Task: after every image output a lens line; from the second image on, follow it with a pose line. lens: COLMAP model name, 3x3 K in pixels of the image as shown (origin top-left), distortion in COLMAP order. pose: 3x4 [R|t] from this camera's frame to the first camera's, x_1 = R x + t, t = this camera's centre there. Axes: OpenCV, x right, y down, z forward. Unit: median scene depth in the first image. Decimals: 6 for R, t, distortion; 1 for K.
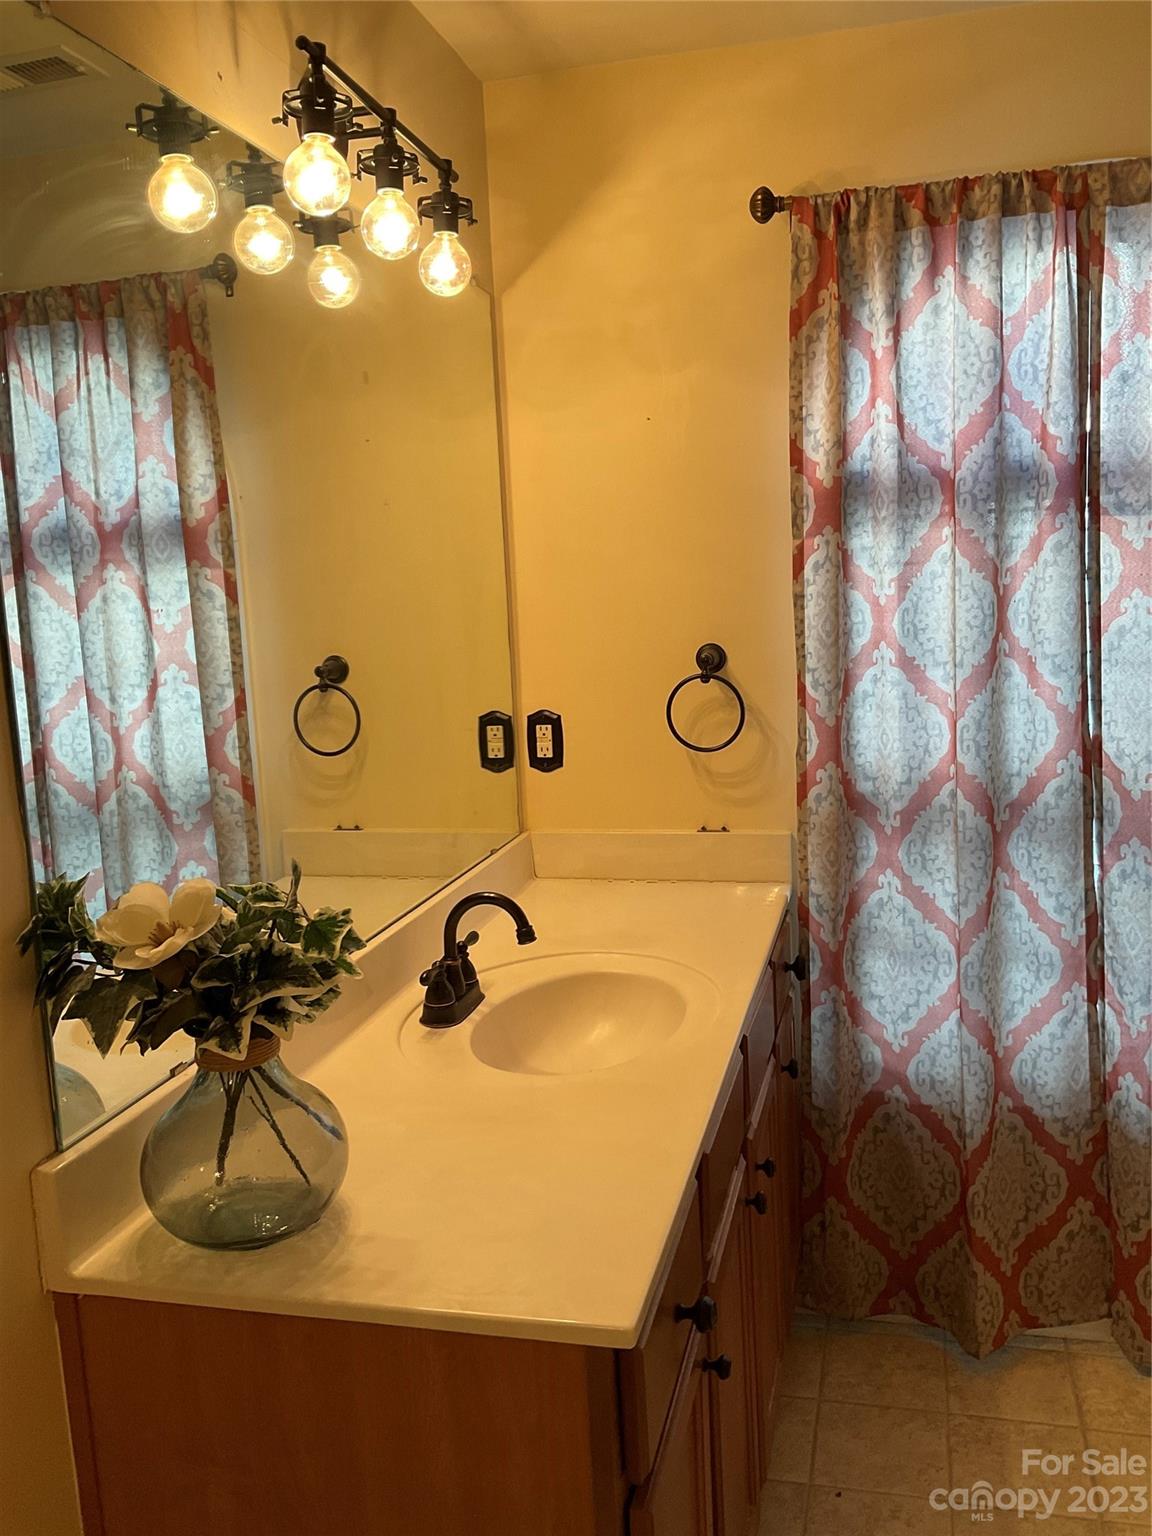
lens RADIAL K [[1250.5, 0, 576.0], [0, 1250.5, 768.0], [0, 0, 1]] dist [0.098693, -0.187988]
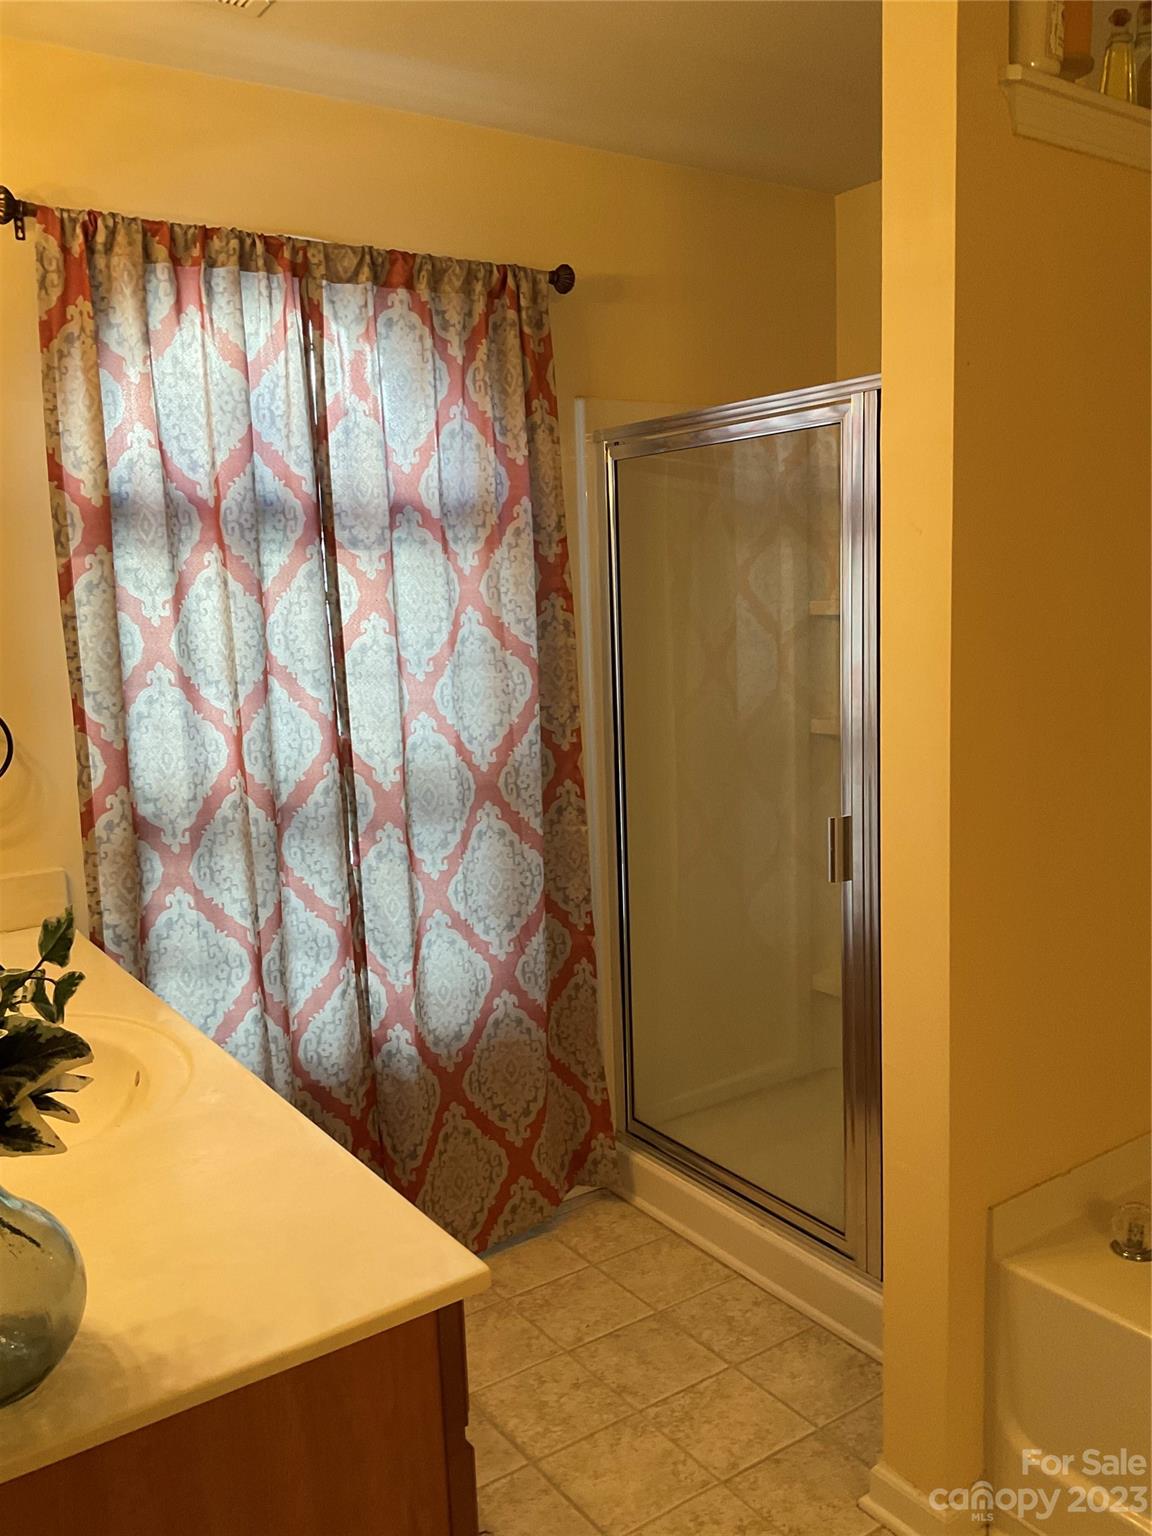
lens RADIAL K [[1250.5, 0, 576.0], [0, 1250.5, 768.0], [0, 0, 1]] dist [0.098693, -0.187988]
pose [[0.663766, -0.088099, 0.742734, -0.299018], [0.112548, 0.993496, 0.017261, 0.003888], [-0.739424, 0.072136, 0.669364, 0.081808]]
